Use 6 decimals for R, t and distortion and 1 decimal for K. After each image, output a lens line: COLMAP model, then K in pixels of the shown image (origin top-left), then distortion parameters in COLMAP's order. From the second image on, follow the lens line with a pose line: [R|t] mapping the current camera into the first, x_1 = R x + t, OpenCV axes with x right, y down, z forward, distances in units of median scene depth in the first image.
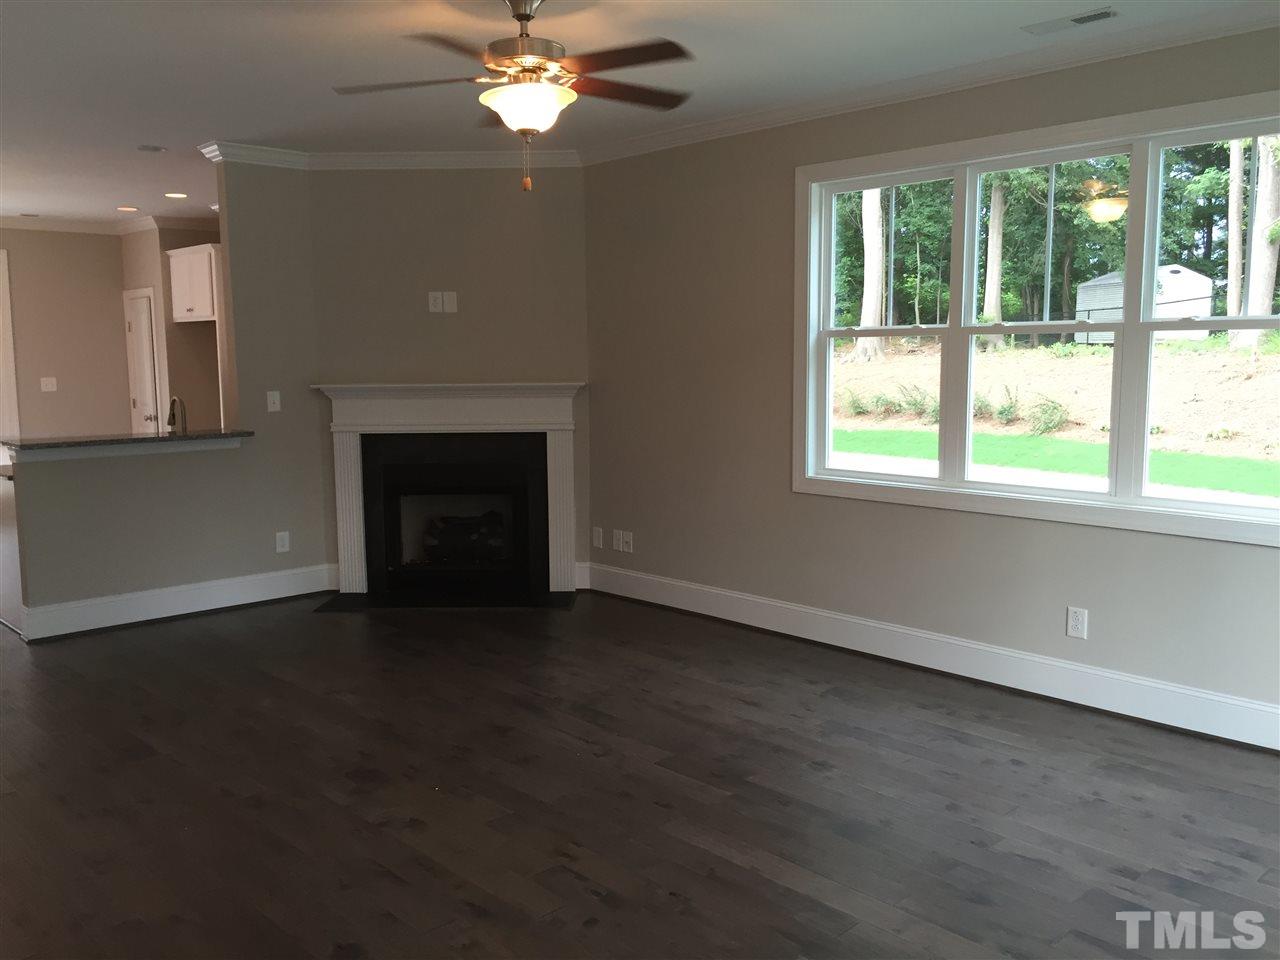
lens RADIAL K [[1102.0, 0, 637.7], [0, 1102.0, 476.4], [0, 0, 1]] dist [0.062712, -0.058485]
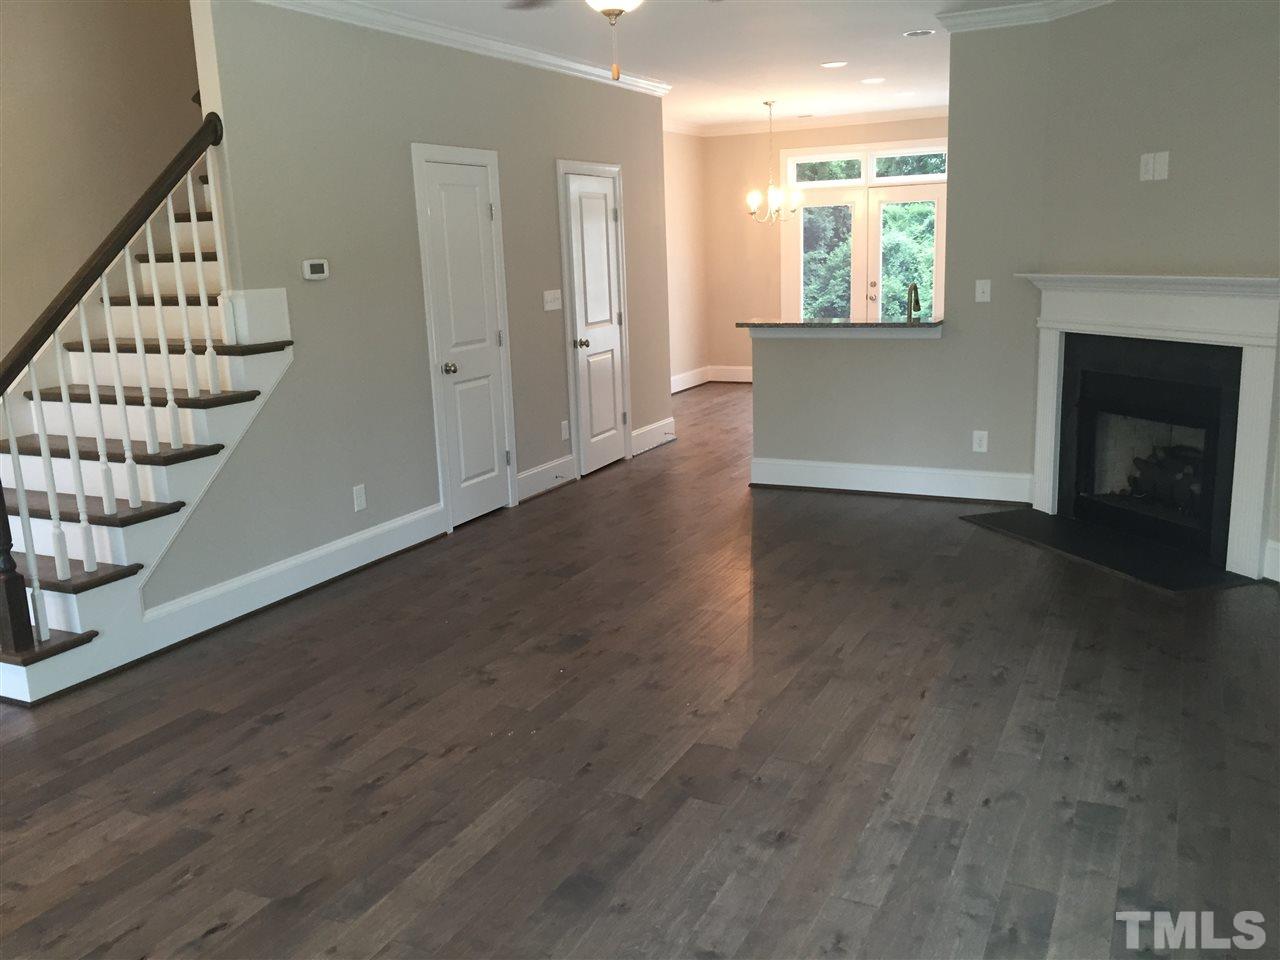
lens RADIAL K [[1102.0, 0, 641.1], [0, 1102.0, 474.1], [0, 0, 1]] dist [0.062712, -0.058485]
pose [[0.345171, 0.188401, -0.919436, 0.463862], [-0.074524, 0.982054, 0.173254, -0.056907], [0.935576, 0.008718, 0.353017, 0.403548]]
